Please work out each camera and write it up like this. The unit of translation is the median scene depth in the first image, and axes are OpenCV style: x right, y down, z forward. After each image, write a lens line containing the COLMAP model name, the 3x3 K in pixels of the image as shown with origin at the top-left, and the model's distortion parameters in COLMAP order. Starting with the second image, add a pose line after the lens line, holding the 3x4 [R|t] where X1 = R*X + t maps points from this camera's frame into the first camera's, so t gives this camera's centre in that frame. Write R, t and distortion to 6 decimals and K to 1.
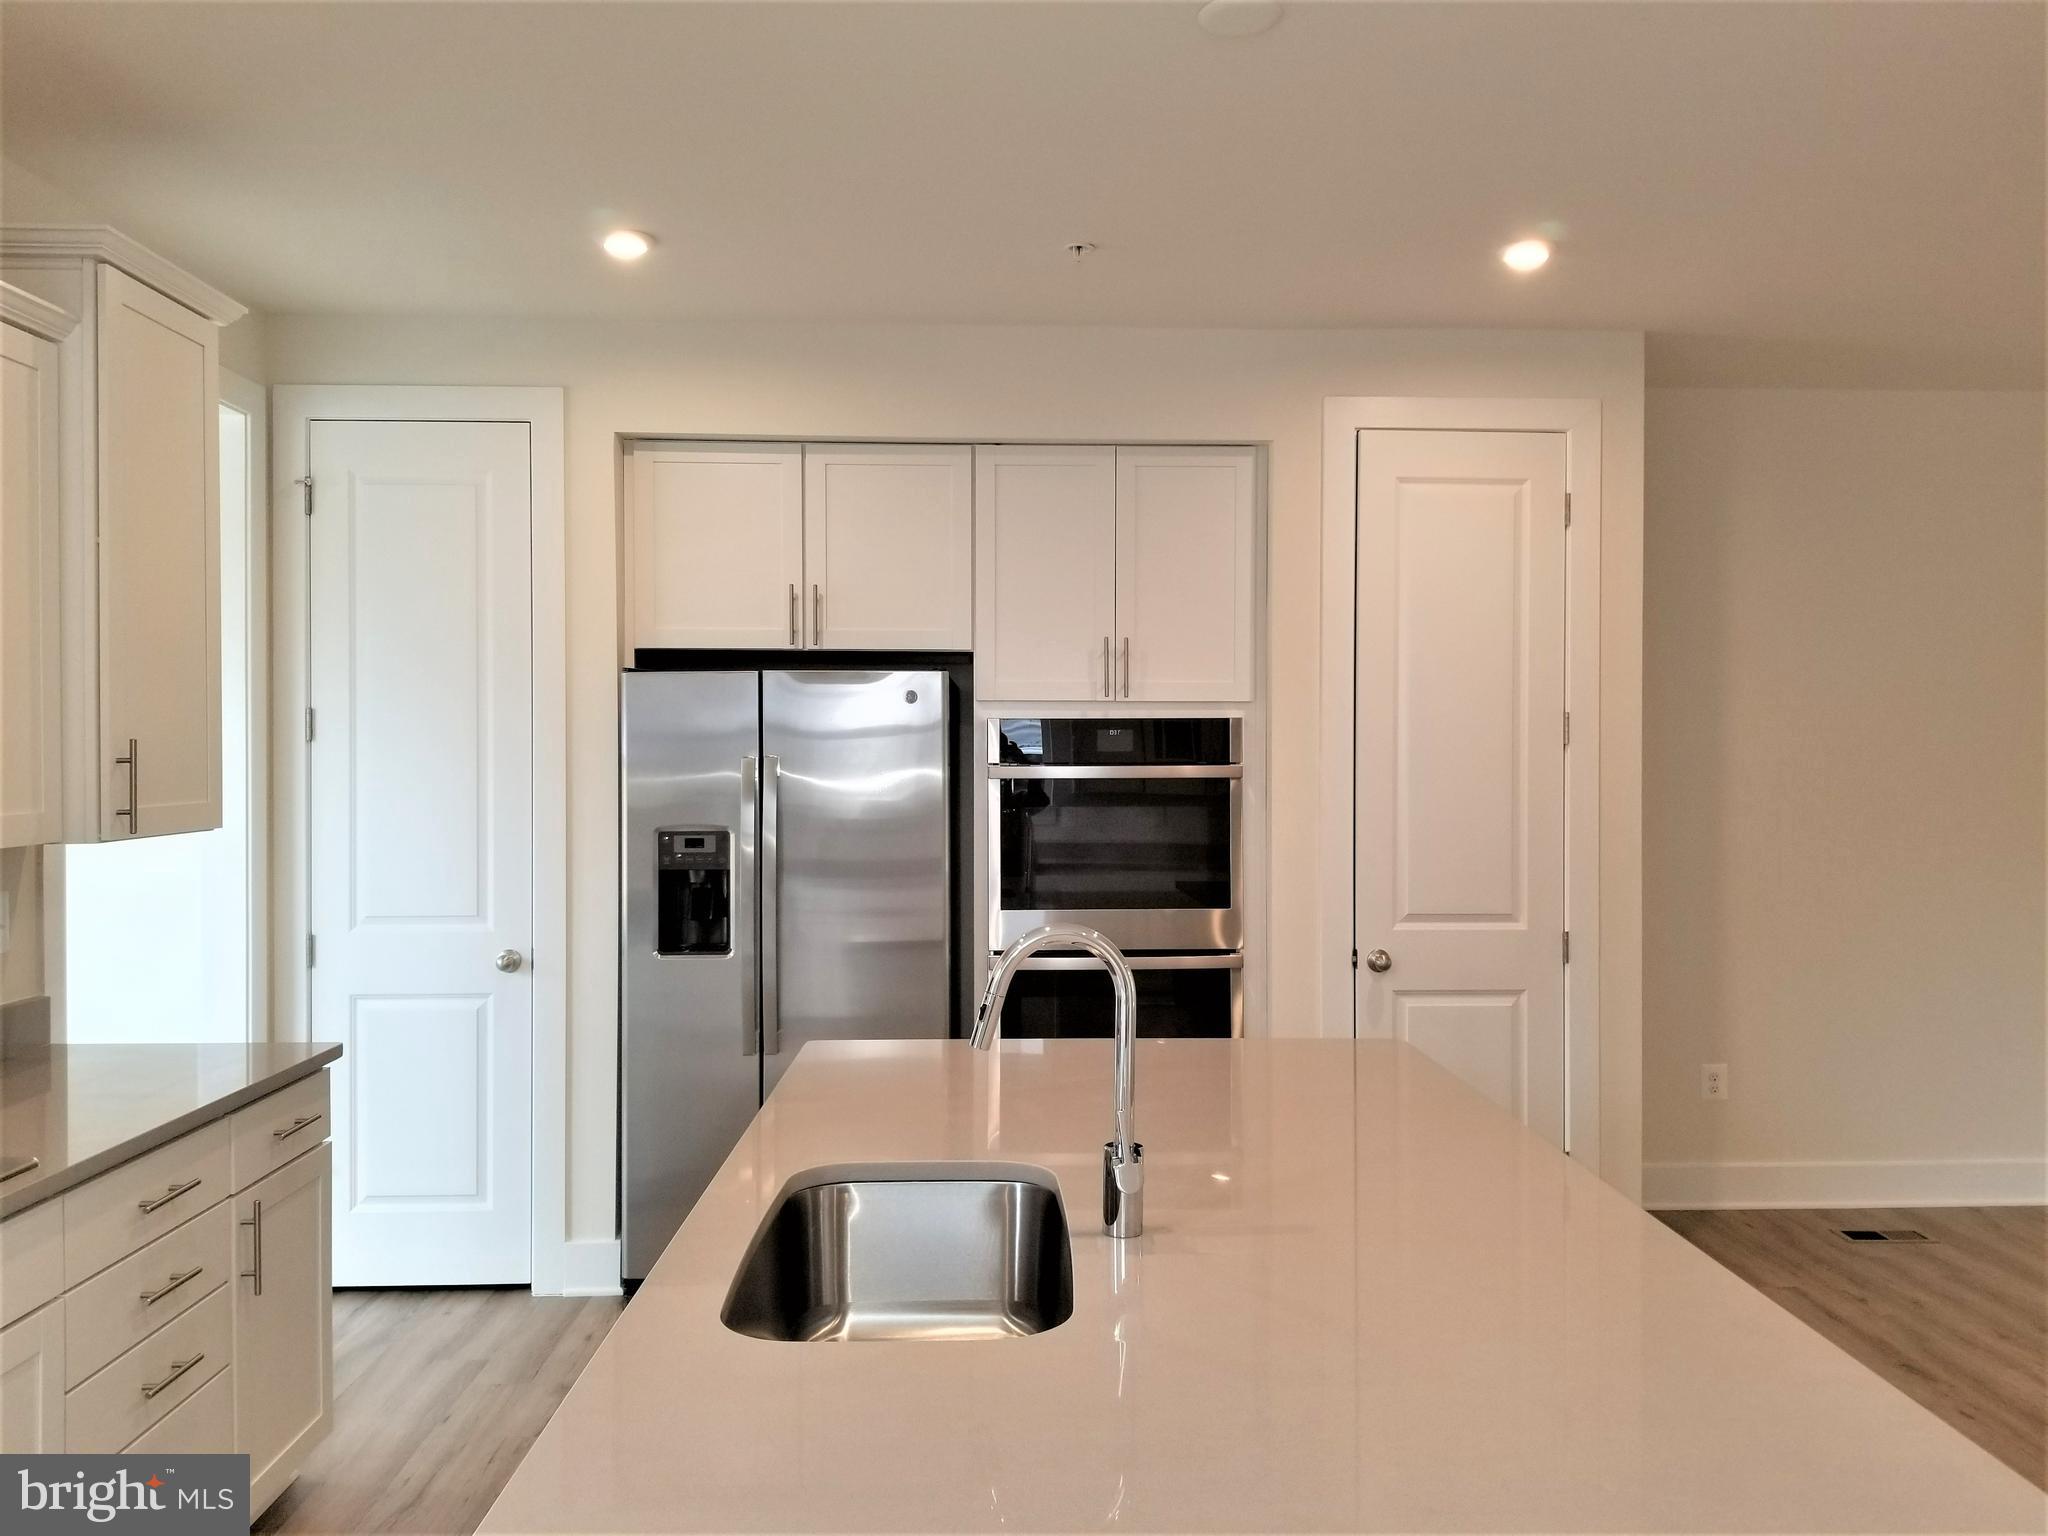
lens RADIAL K [[1543.3, 0, 1026.7], [0, 1543.3, 754.2], [0, 0, 1]] dist [0.015561, -0.039302]
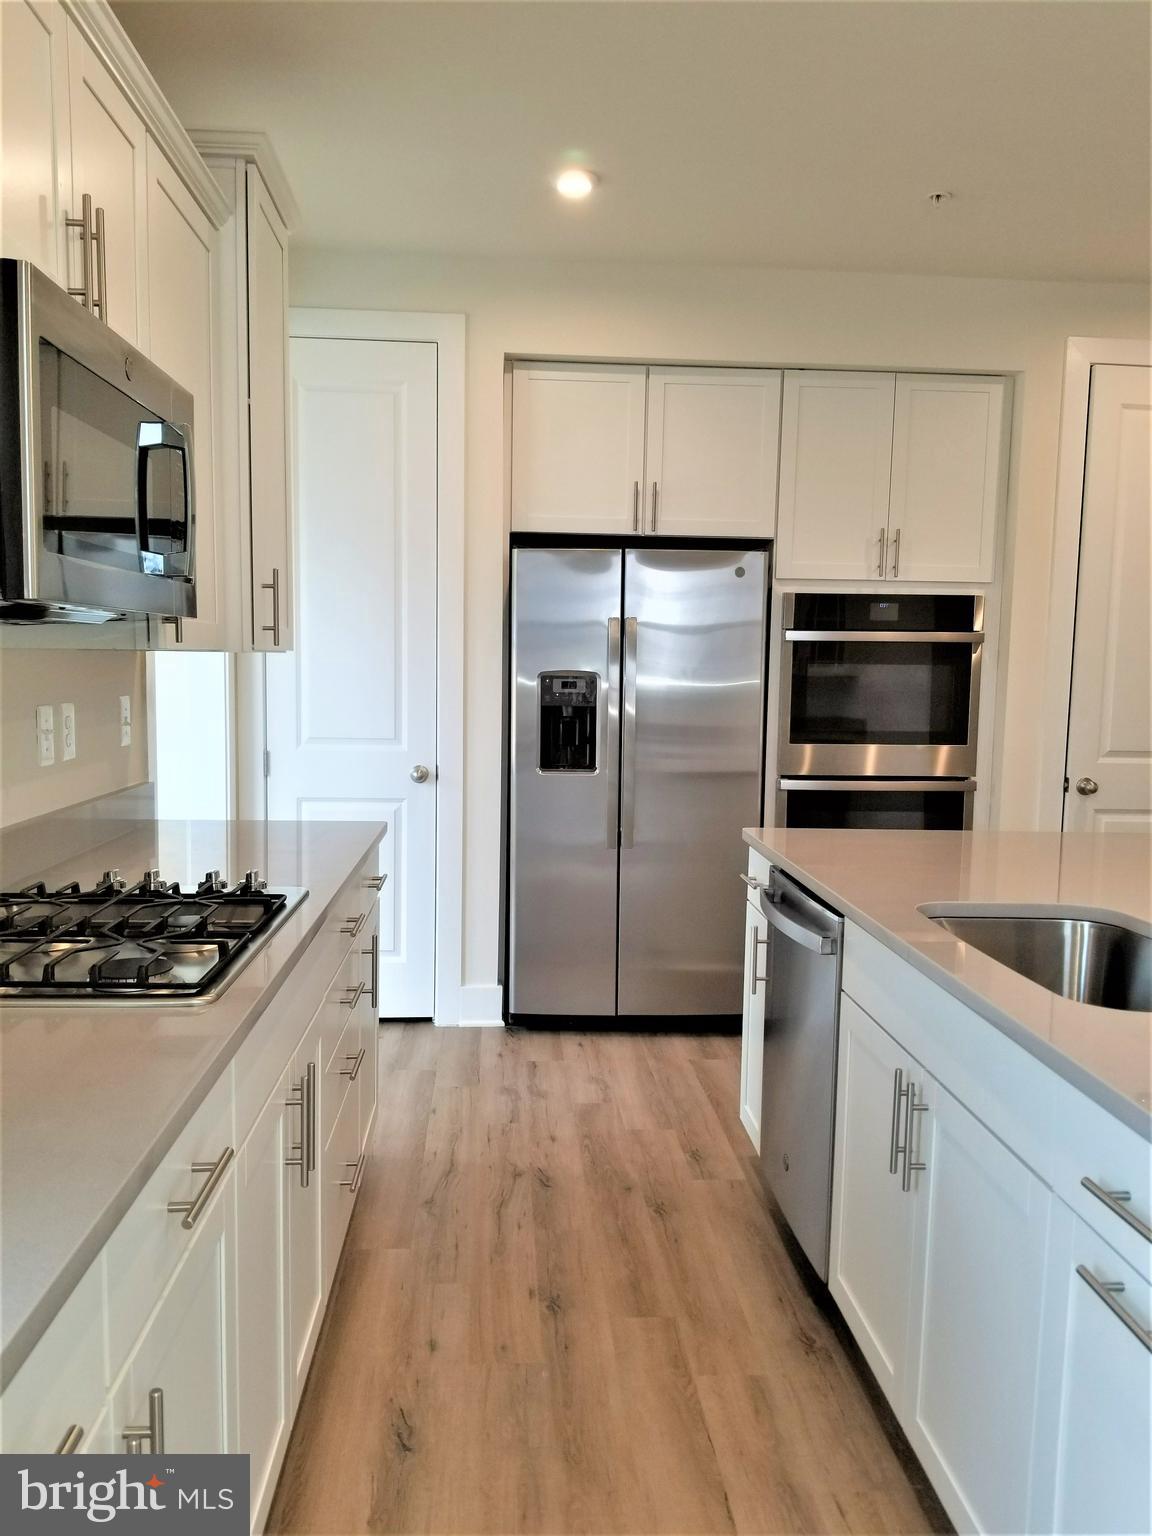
lens RADIAL K [[1157.4, 0, 575.2], [0, 1157.4, 779.8], [0, 0, 1]] dist [0.015561, -0.039302]
pose [[0.999851, 0.017089, 0.002447, -0.201857], [-0.017252, 0.994248, 0.105700, 0.033116], [-0.000626, -0.105726, 0.994395, 0.035678]]
